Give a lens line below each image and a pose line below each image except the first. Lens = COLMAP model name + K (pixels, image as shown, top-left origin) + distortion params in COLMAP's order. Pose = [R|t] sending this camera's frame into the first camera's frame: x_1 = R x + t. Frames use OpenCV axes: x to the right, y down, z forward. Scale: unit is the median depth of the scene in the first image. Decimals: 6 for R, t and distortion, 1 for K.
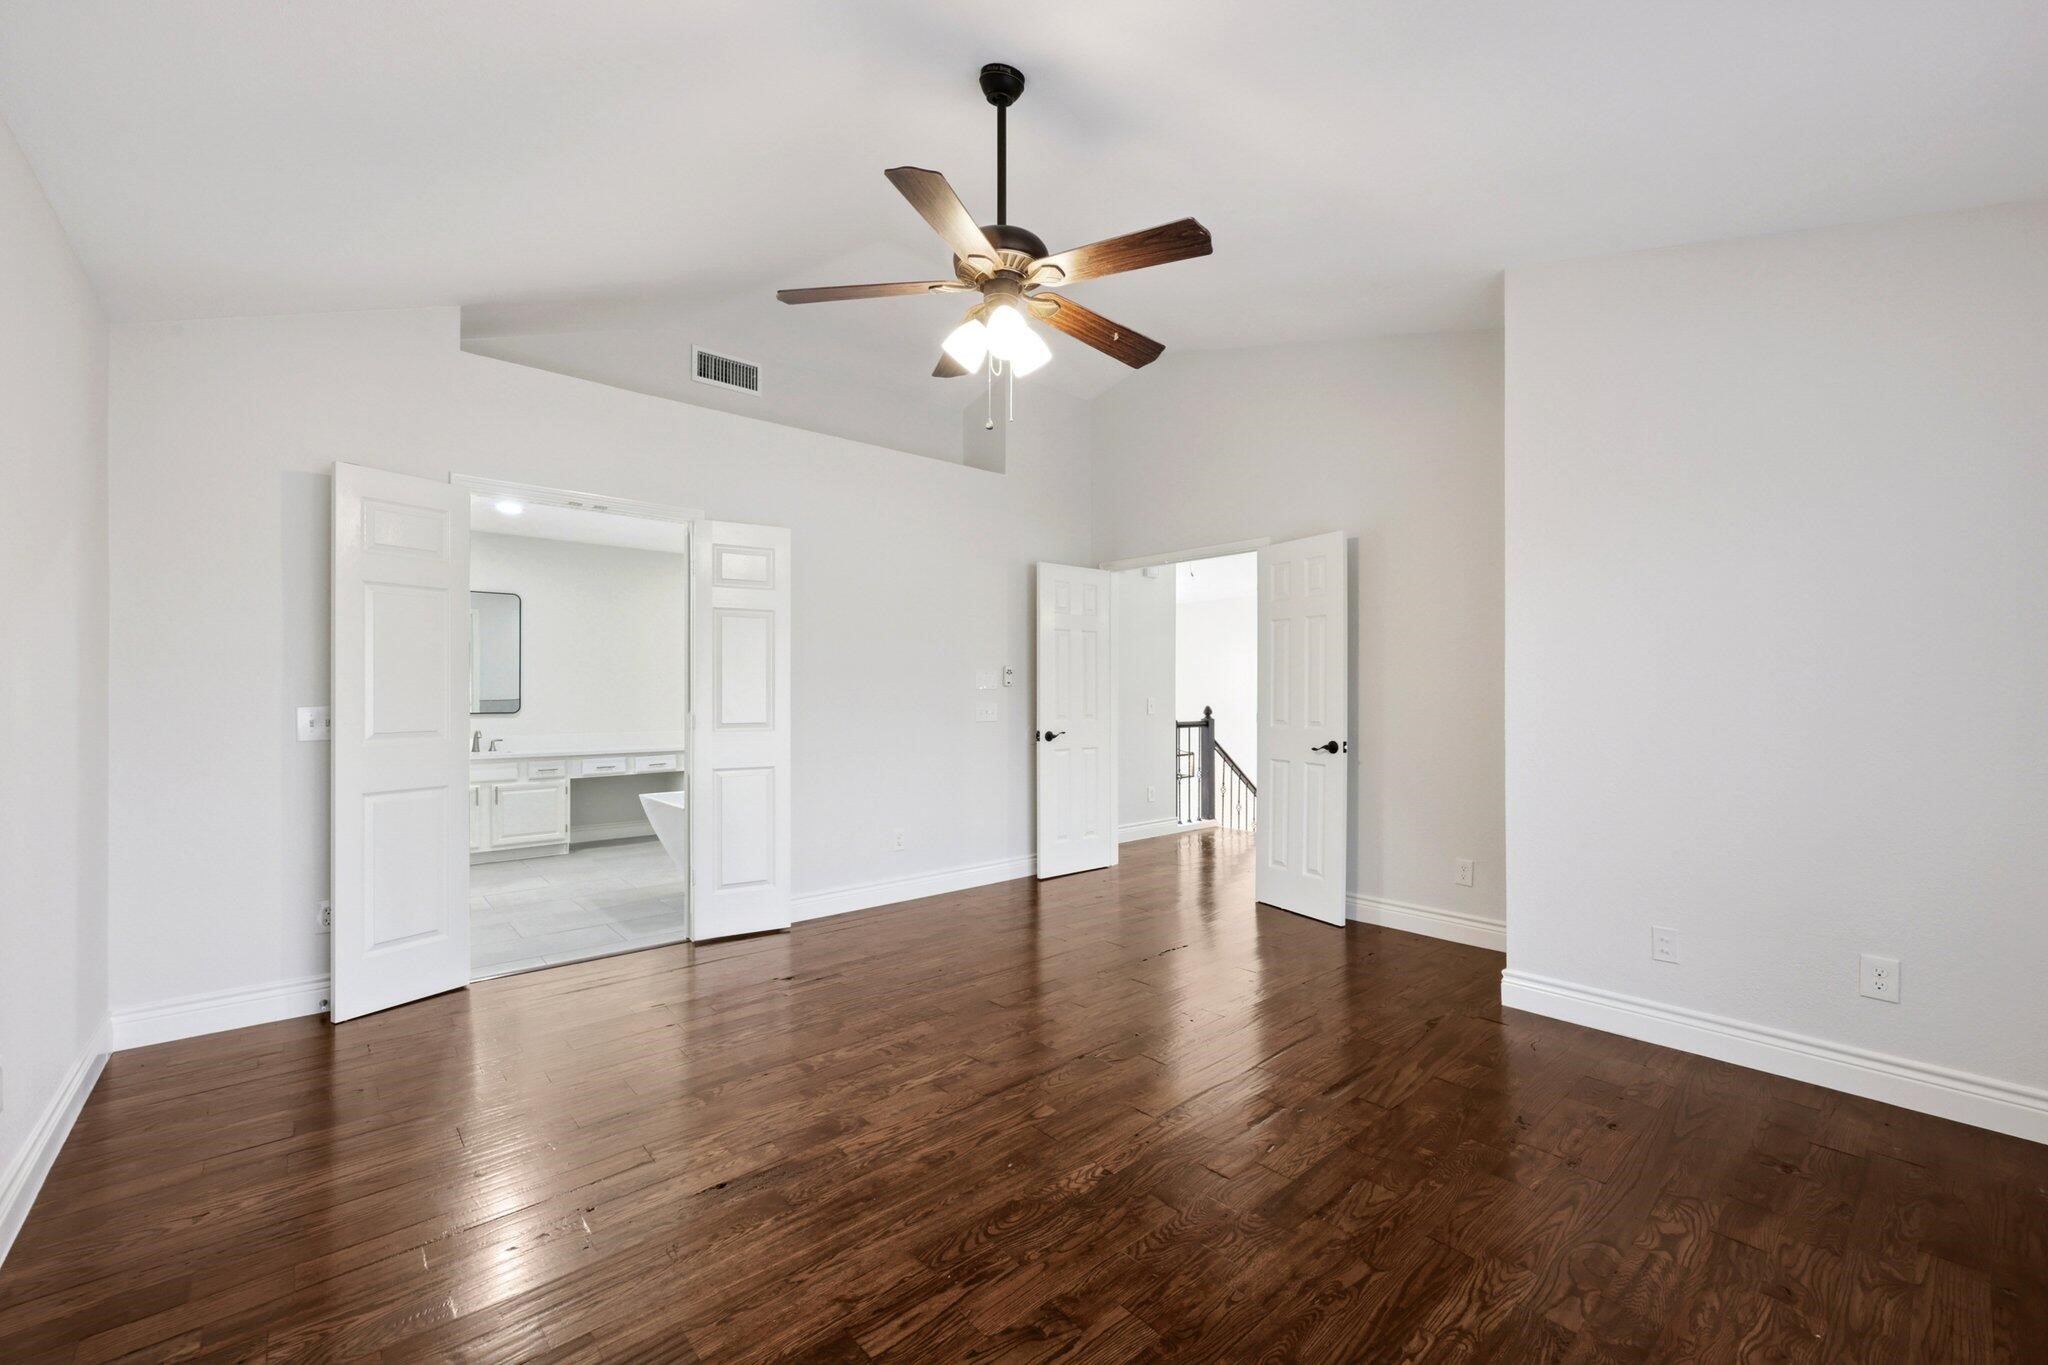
lens RADIAL K [[822.8, 0, 1024.7], [0, 822.8, 693.9], [0, 0, 1]] dist [-0.000672, 0.000041]
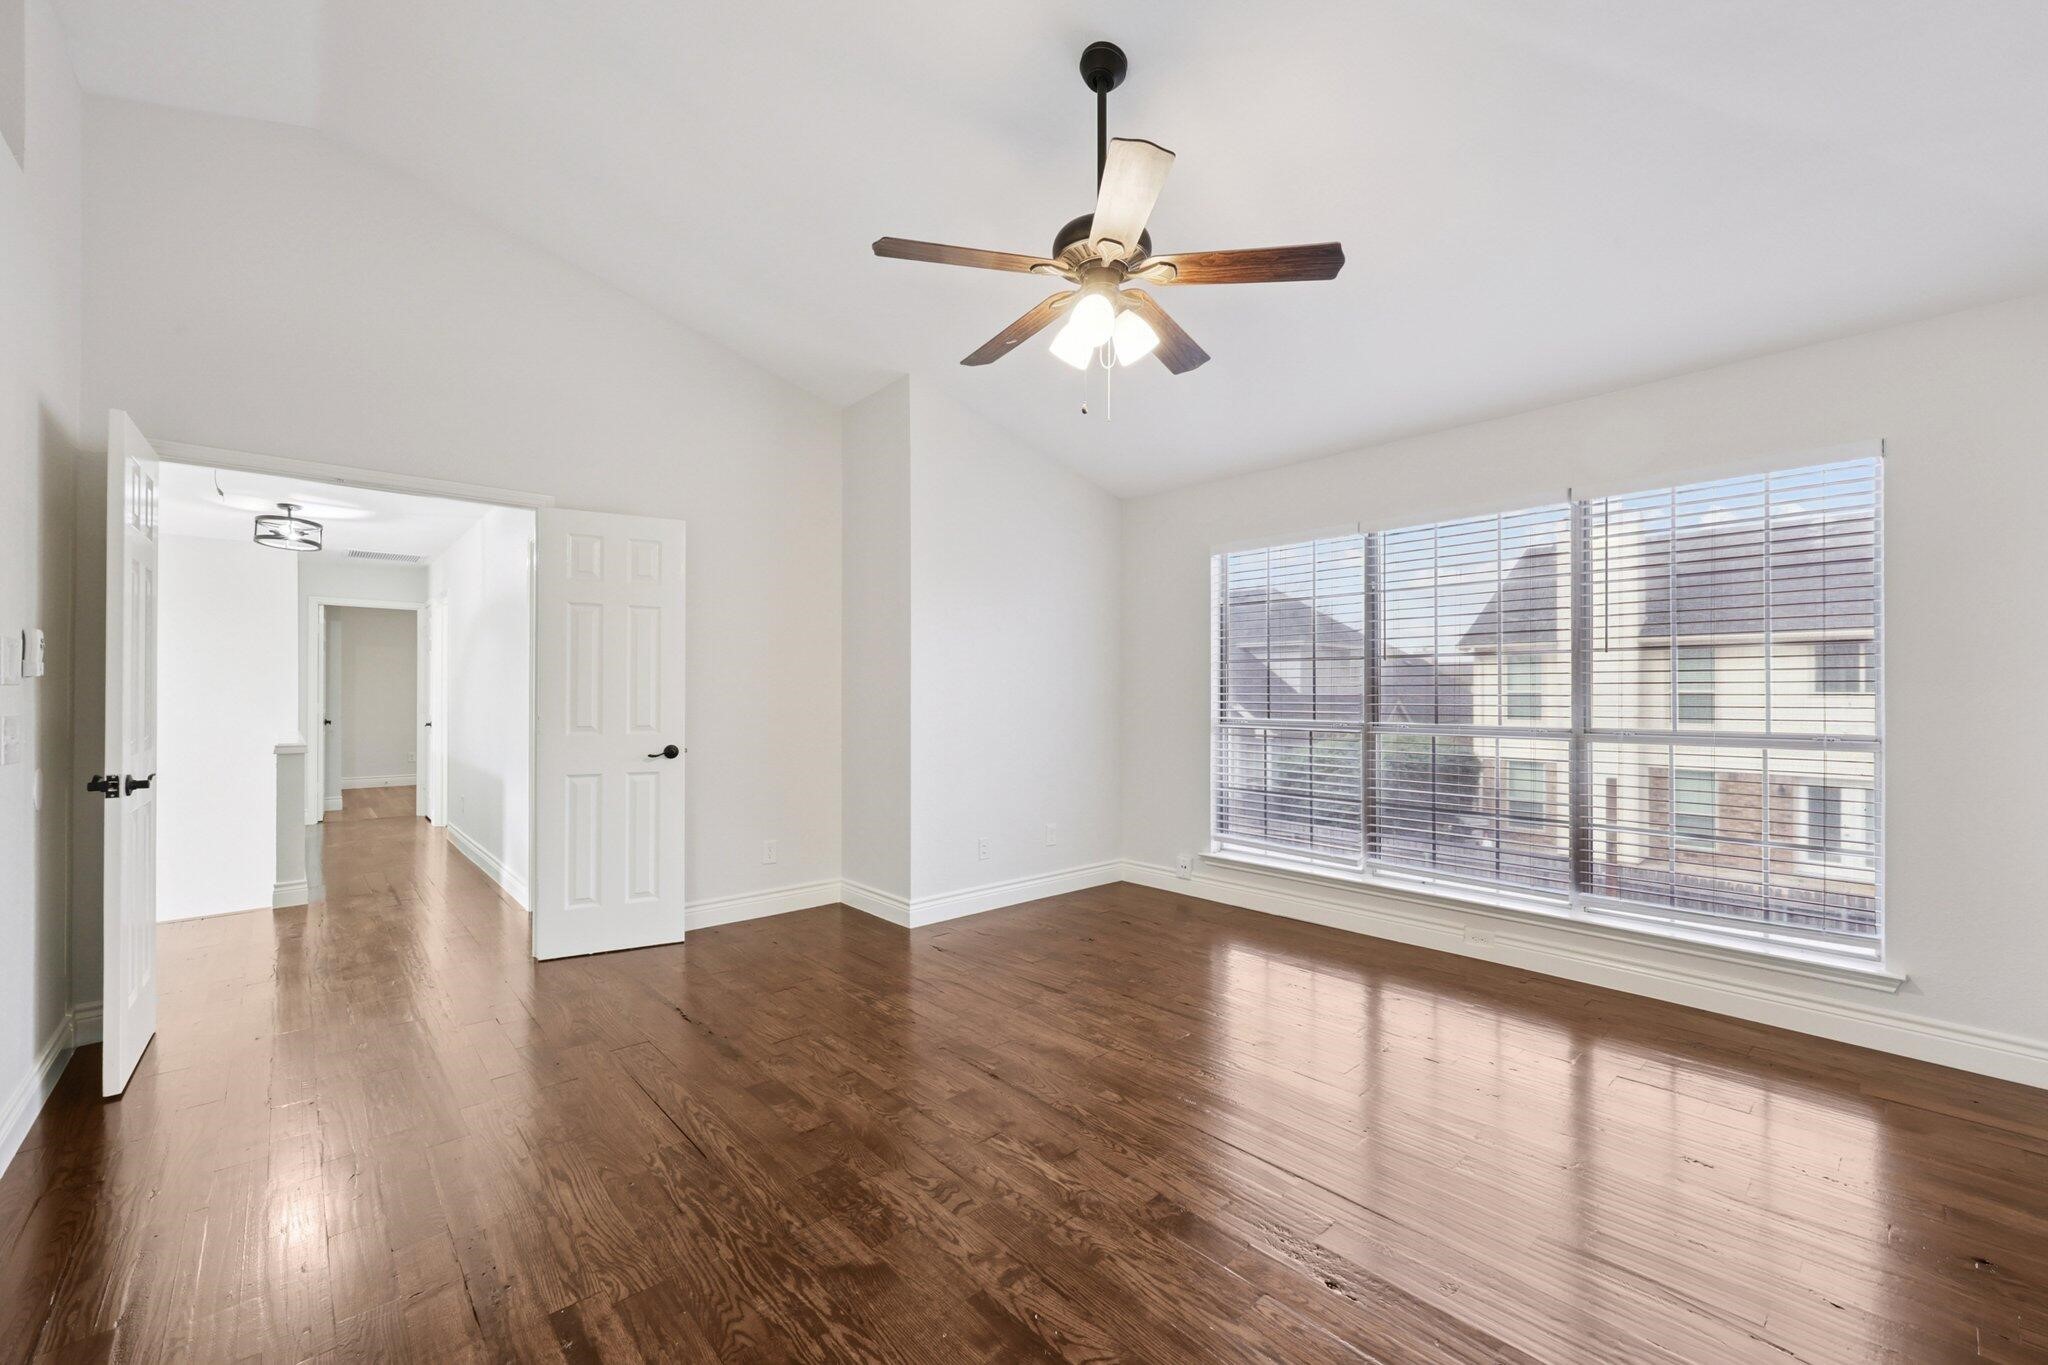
lens RADIAL K [[822.8, 0, 1024.7], [0, 822.8, 693.9], [0, 0, 1]] dist [-0.000672, 0.000041]
pose [[0.001081, -0.000911, 0.999999, -0.875407], [0.002493, 0.999996, 0.000909, -0.000407], [-0.999996, 0.002492, 0.001083, 0.954058]]
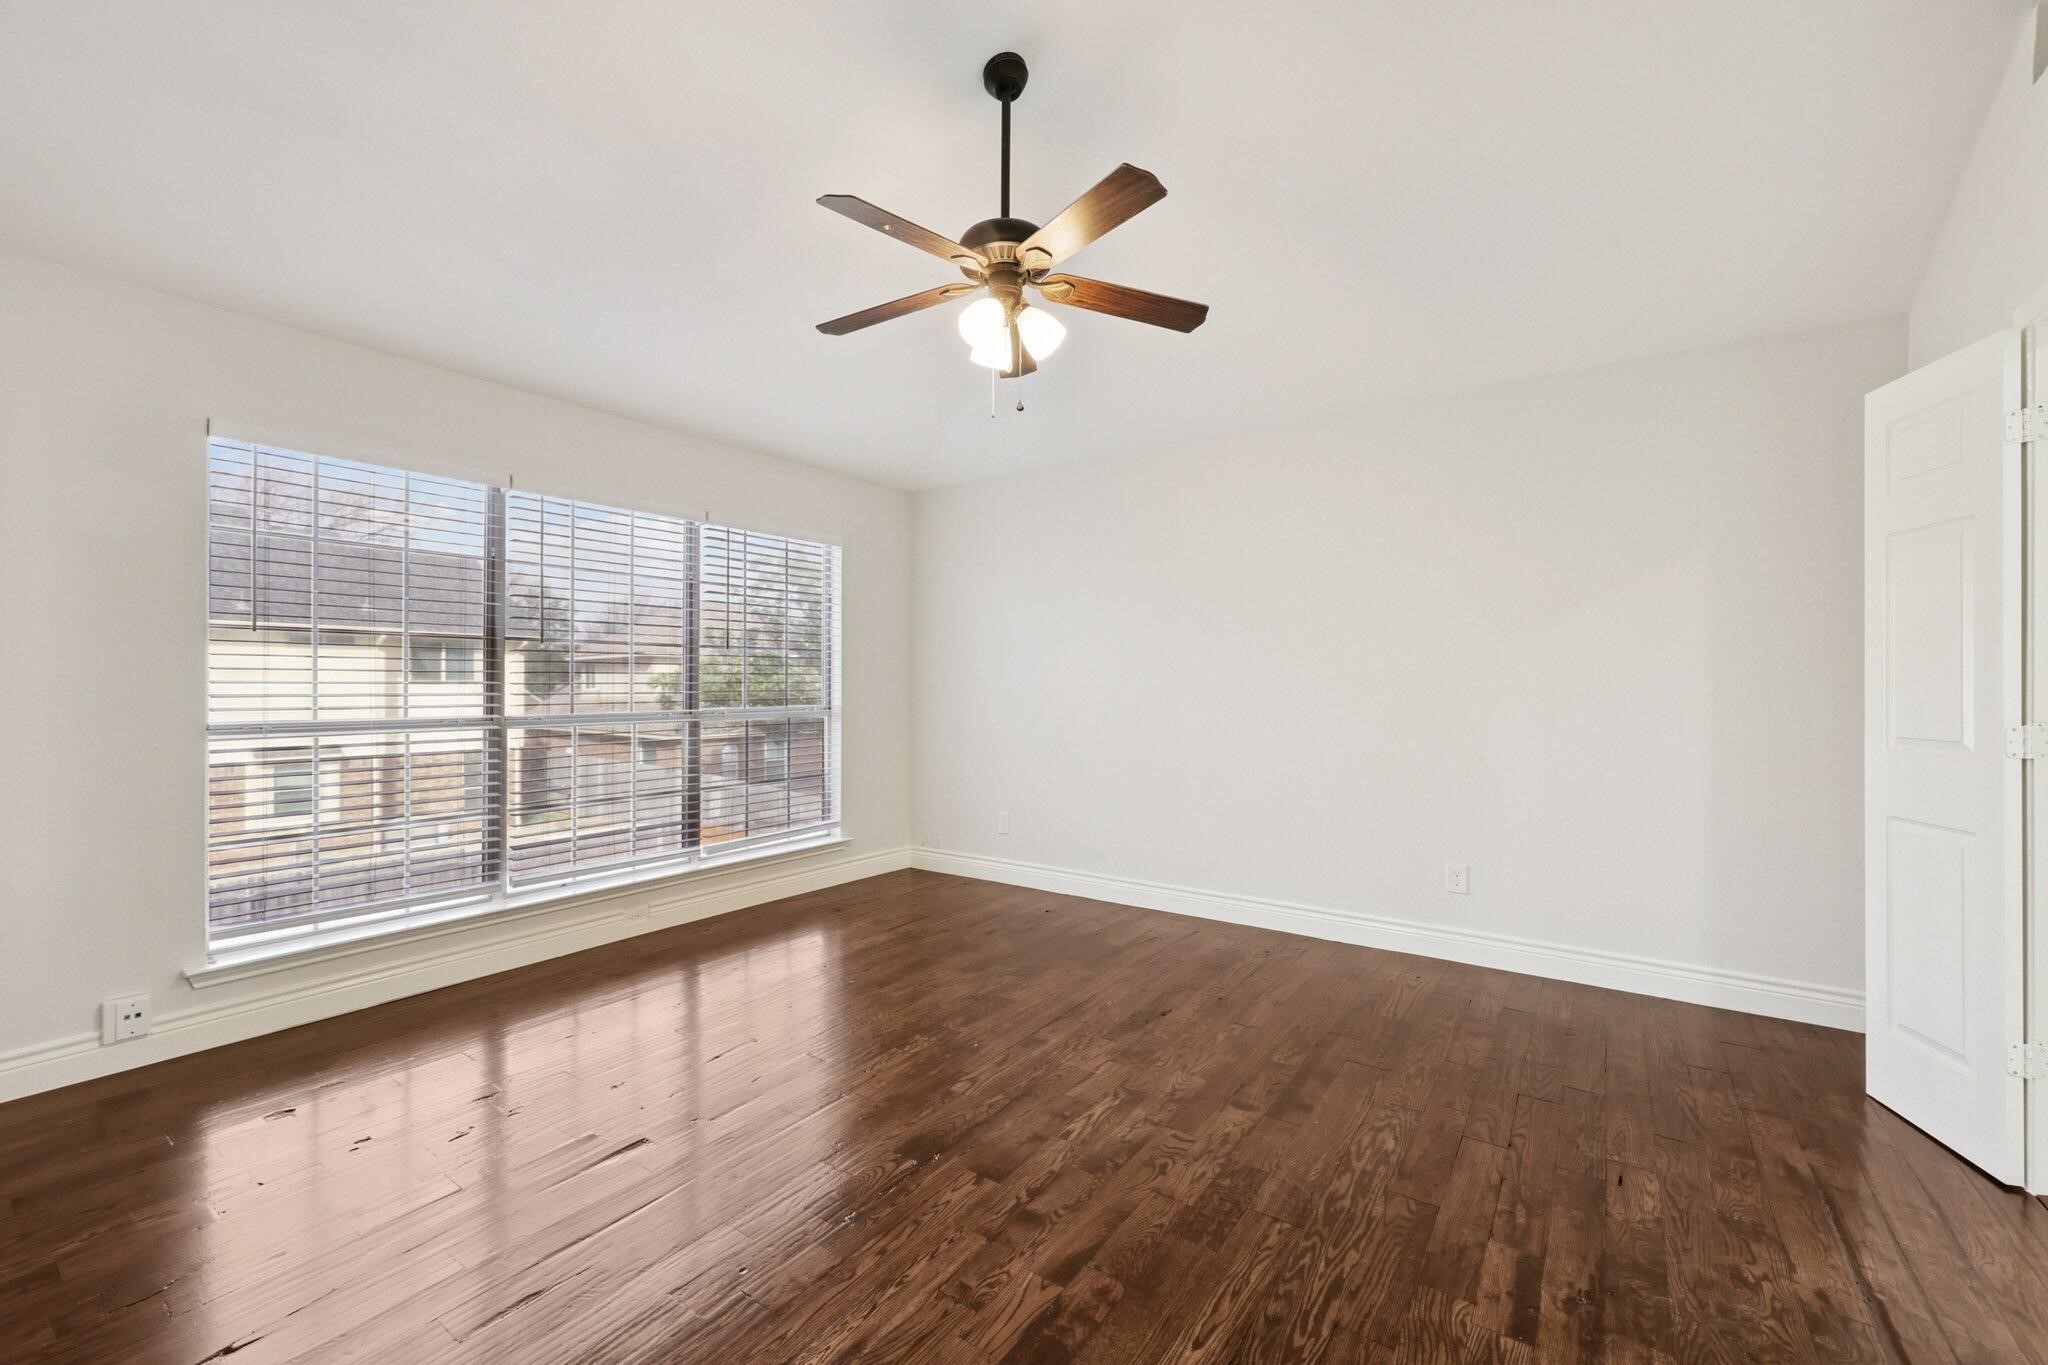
lens RADIAL K [[836.5, 0, 1024.0], [0, 836.5, 682.5], [0, 0, 1]] dist [0.002290, 0.000209]
pose [[-0.974319, -0.001469, -0.225169, 0.157519], [-0.001633, 0.999999, 0.000540, 0.003077], [0.225168, 0.000894, -0.974320, 1.754002]]
